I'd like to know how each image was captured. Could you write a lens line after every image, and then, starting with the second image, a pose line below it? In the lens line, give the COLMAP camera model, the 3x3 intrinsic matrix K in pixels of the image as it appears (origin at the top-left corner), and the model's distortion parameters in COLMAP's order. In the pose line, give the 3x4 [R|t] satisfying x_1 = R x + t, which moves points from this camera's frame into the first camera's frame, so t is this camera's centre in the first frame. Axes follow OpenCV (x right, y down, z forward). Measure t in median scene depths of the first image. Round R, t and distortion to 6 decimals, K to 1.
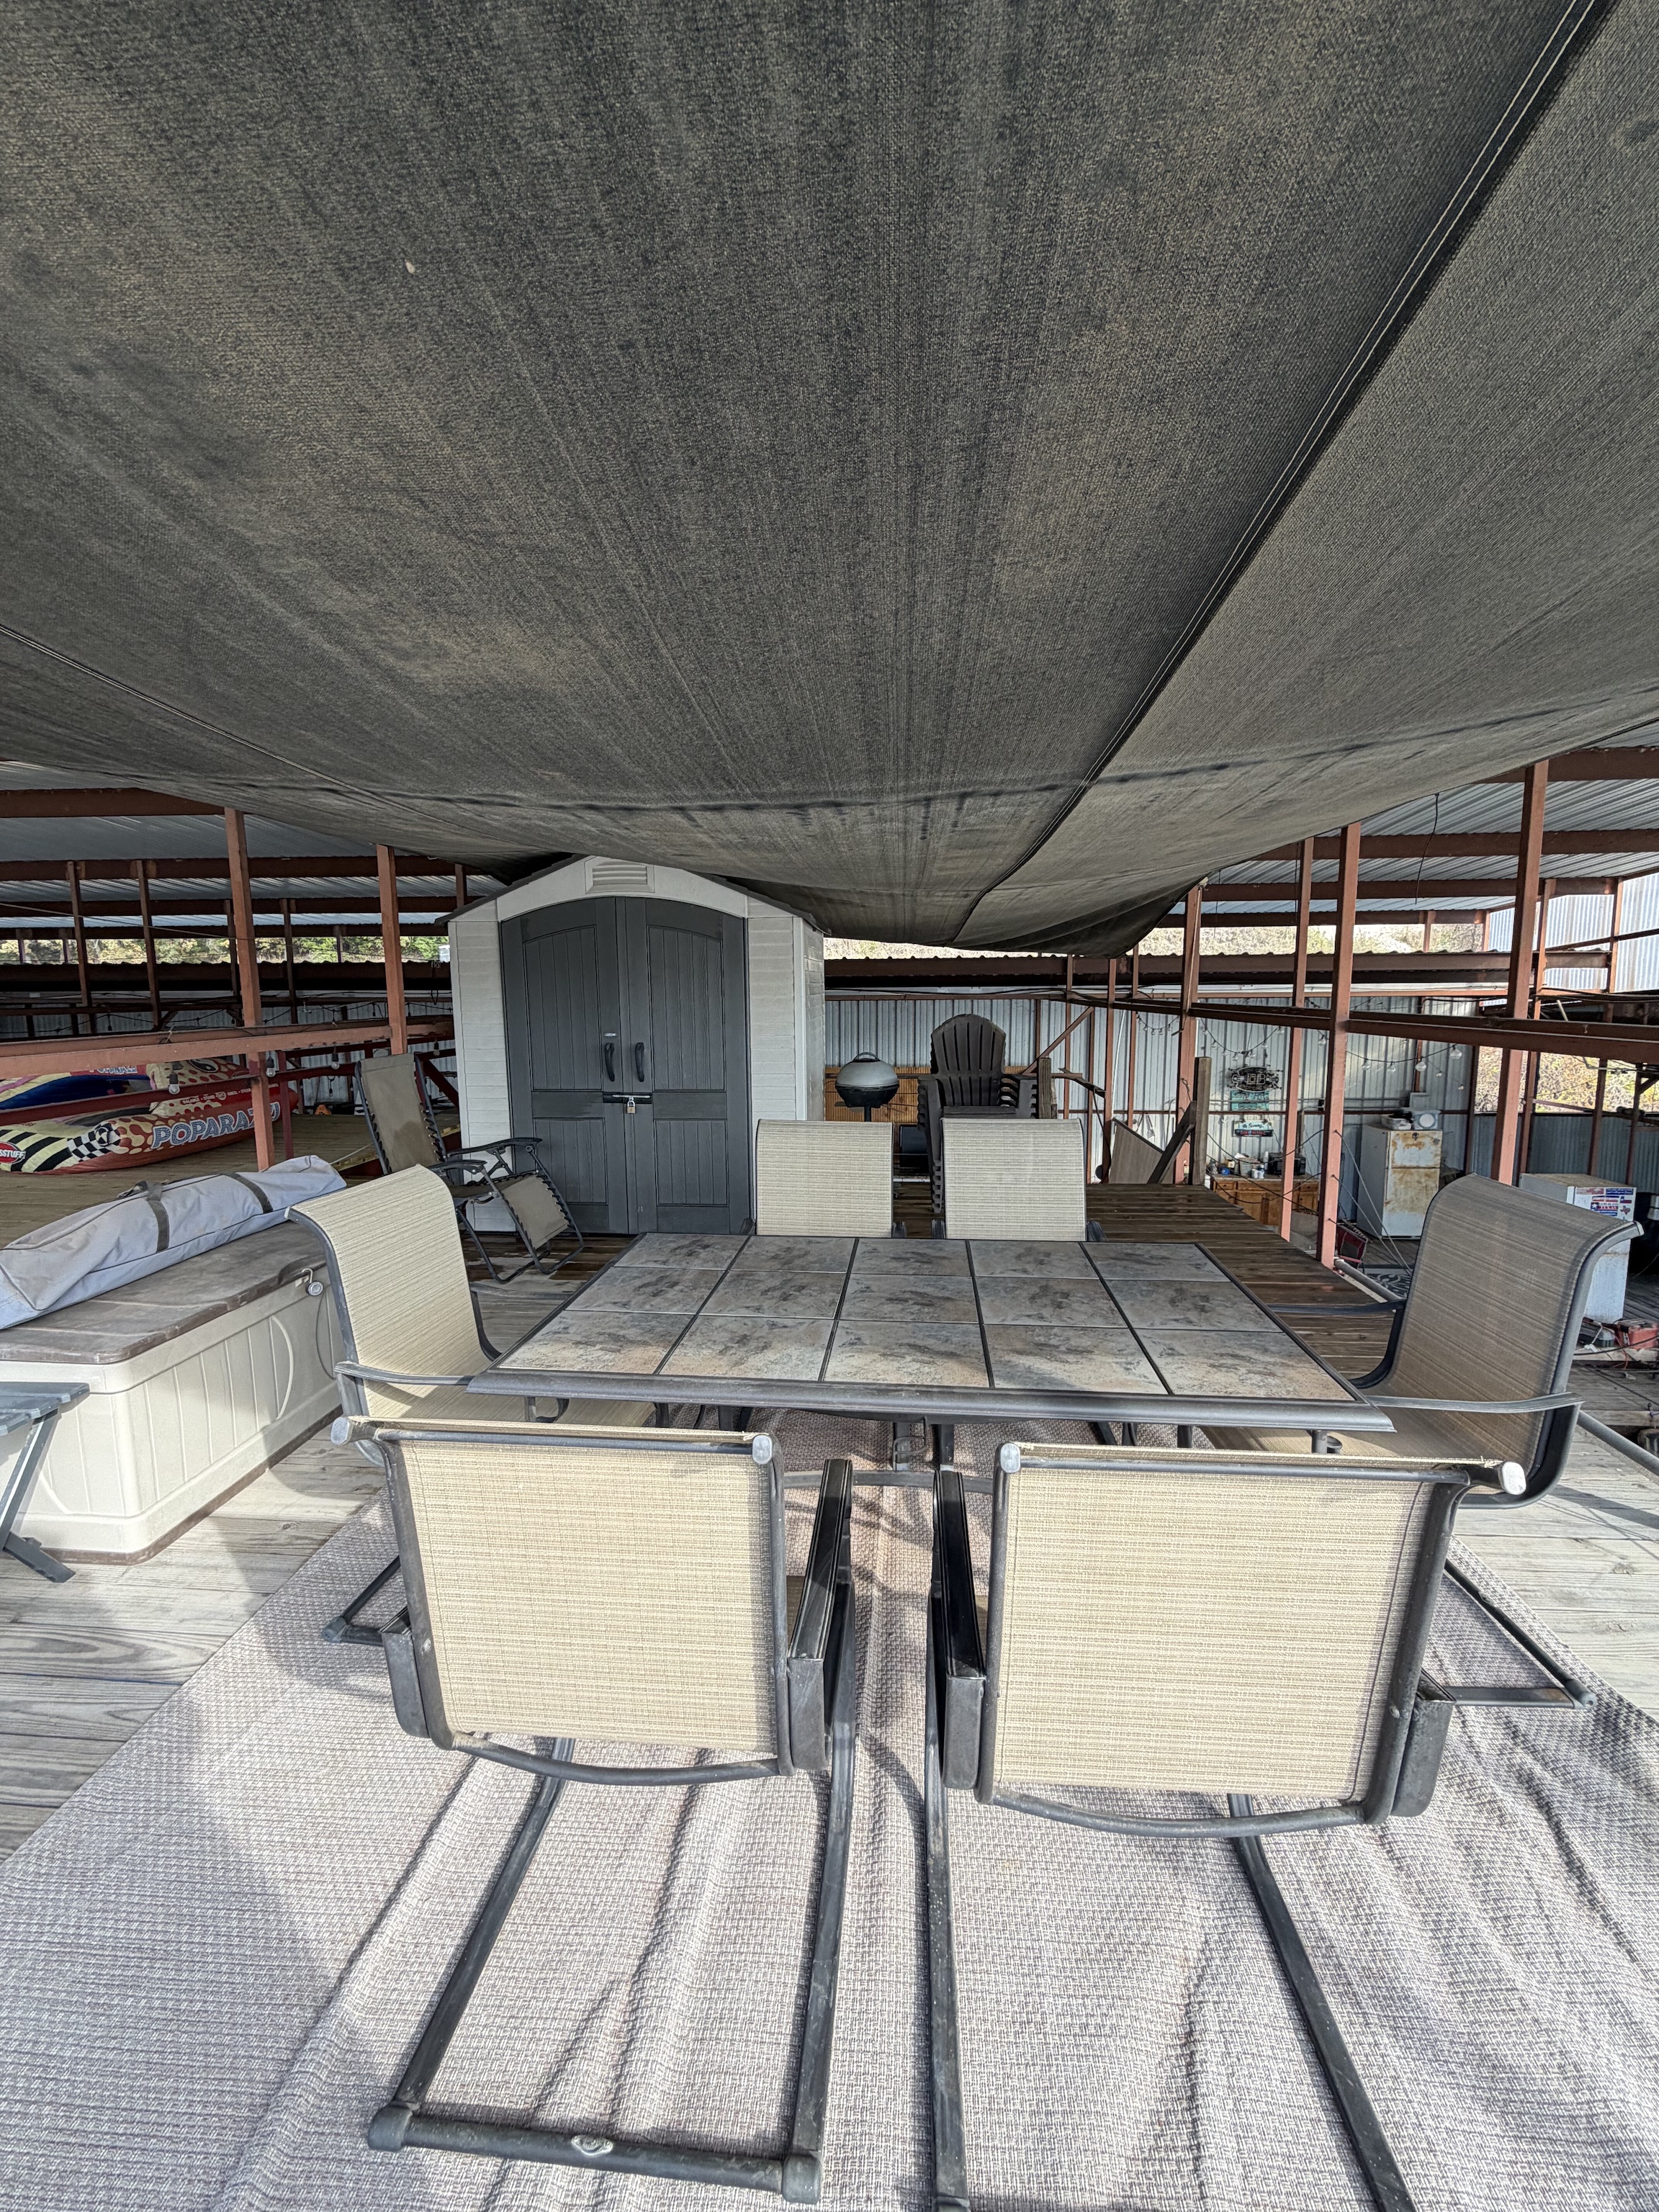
lens RADIAL K [[879.8, 0, 849.6], [0, 879.8, 1093.8], [0, 0, 1]] dist [0.008691, 0.000336]
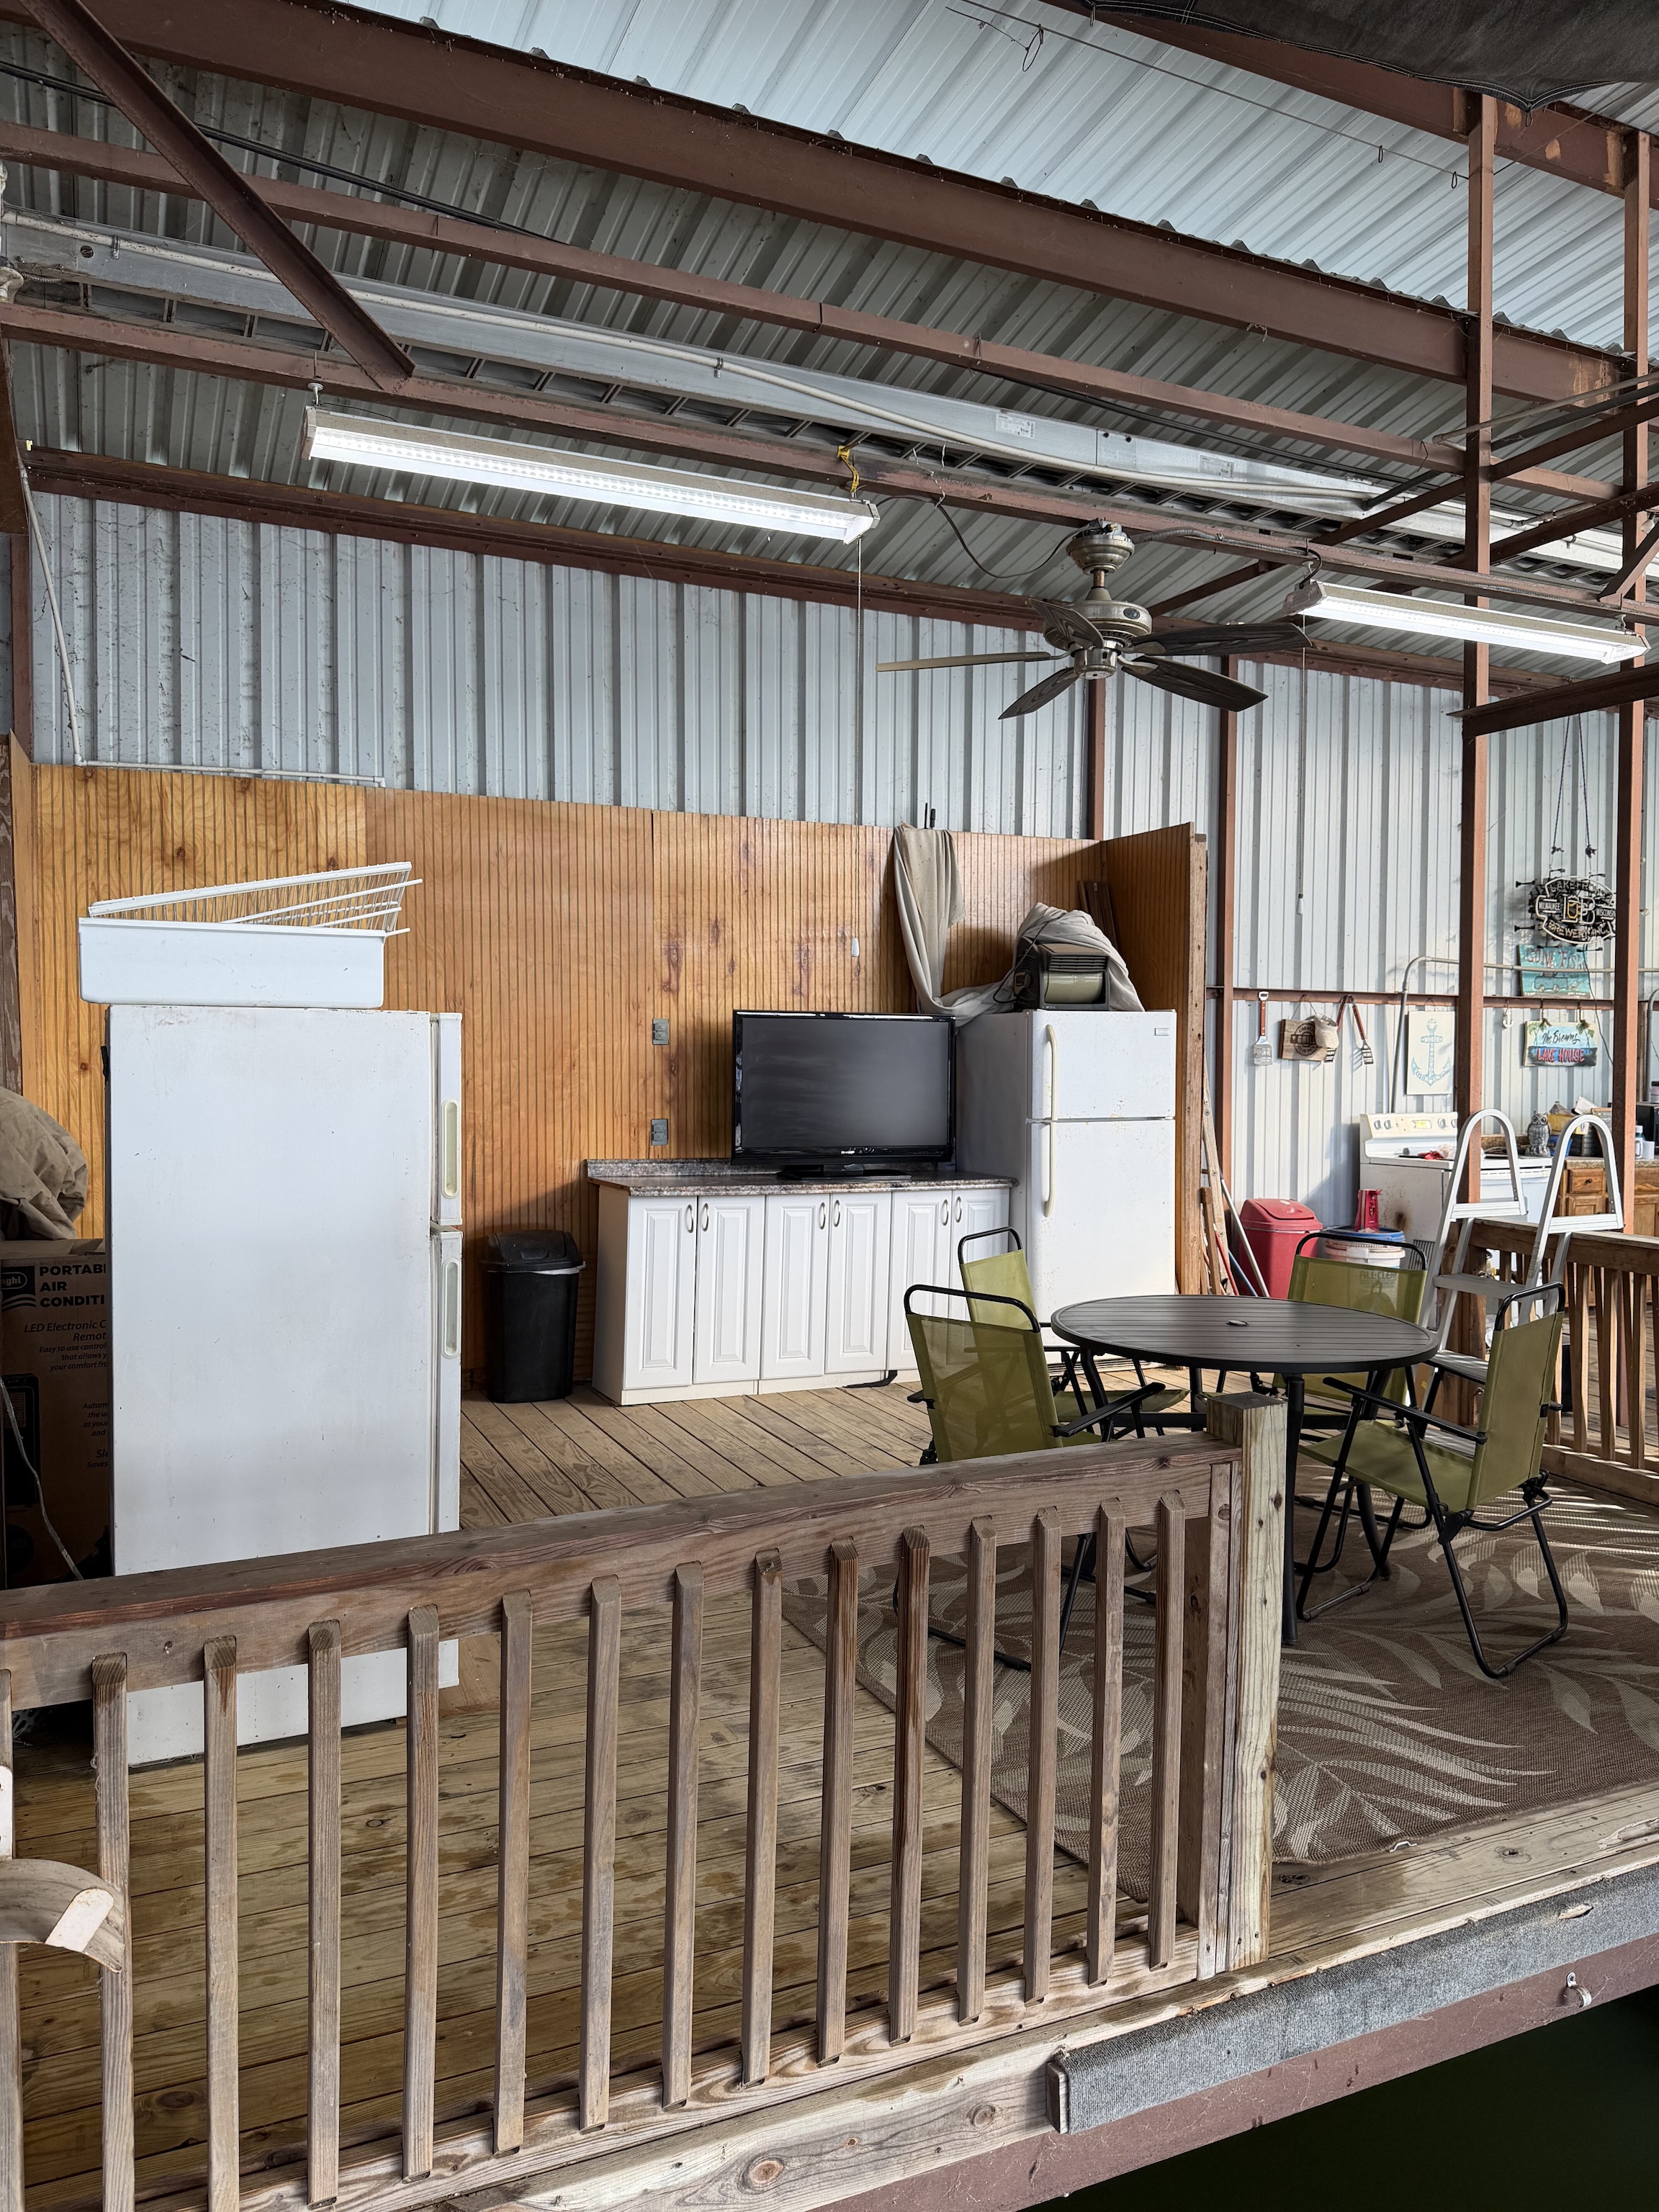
lens RADIAL K [[1539.7, 0, 824.2], [0, 1539.7, 1112.6], [0, 0, 1]] dist [0.176465, -0.339004]
pose [[0.870976, -0.007050, 0.491274, -0.491412], [0.052225, 0.995561, -0.078302, 0.330929], [-0.488541, 0.093856, 0.867478, 1.776411]]
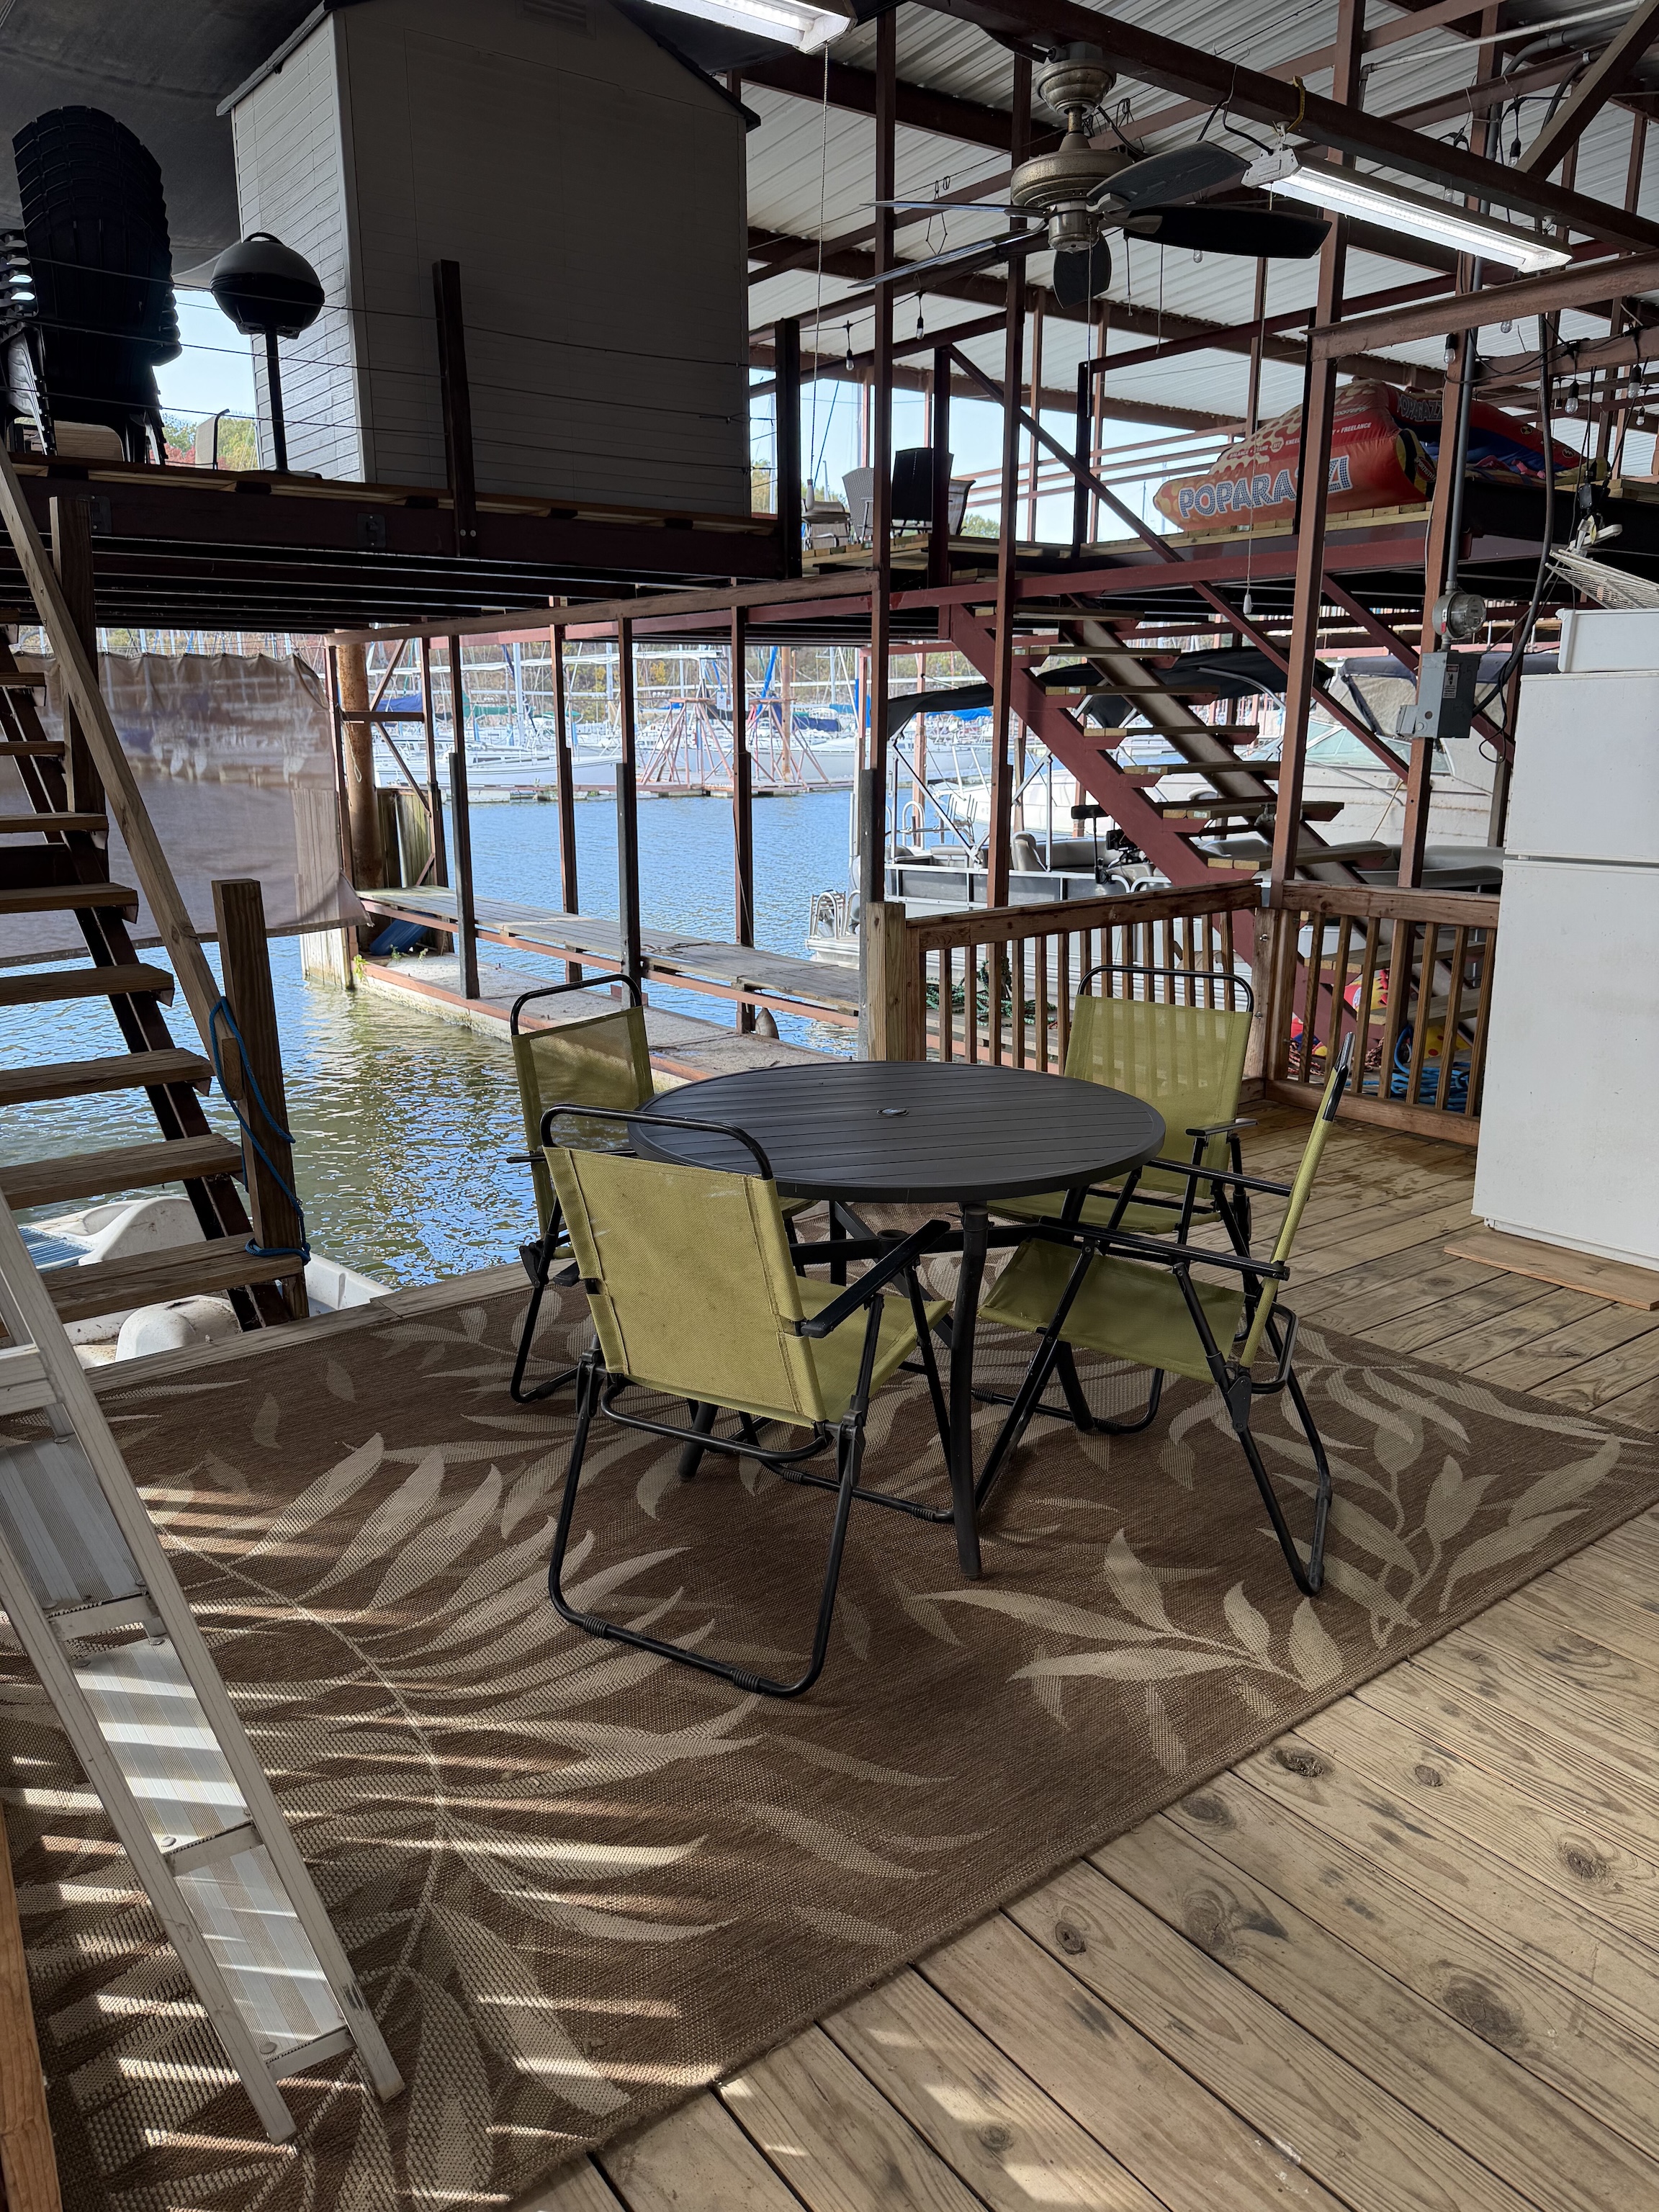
lens RADIAL K [[1553.8, 0, 828.8], [0, 1553.8, 1104.7], [0, 0, 1]] dist [0.088504, -0.127555]
pose [[-0.737035, 0.169371, -0.654288, 0.677837], [-0.081502, 0.938752, 0.334817, 0.174647], [0.670922, 0.300098, -0.678089, 2.949431]]
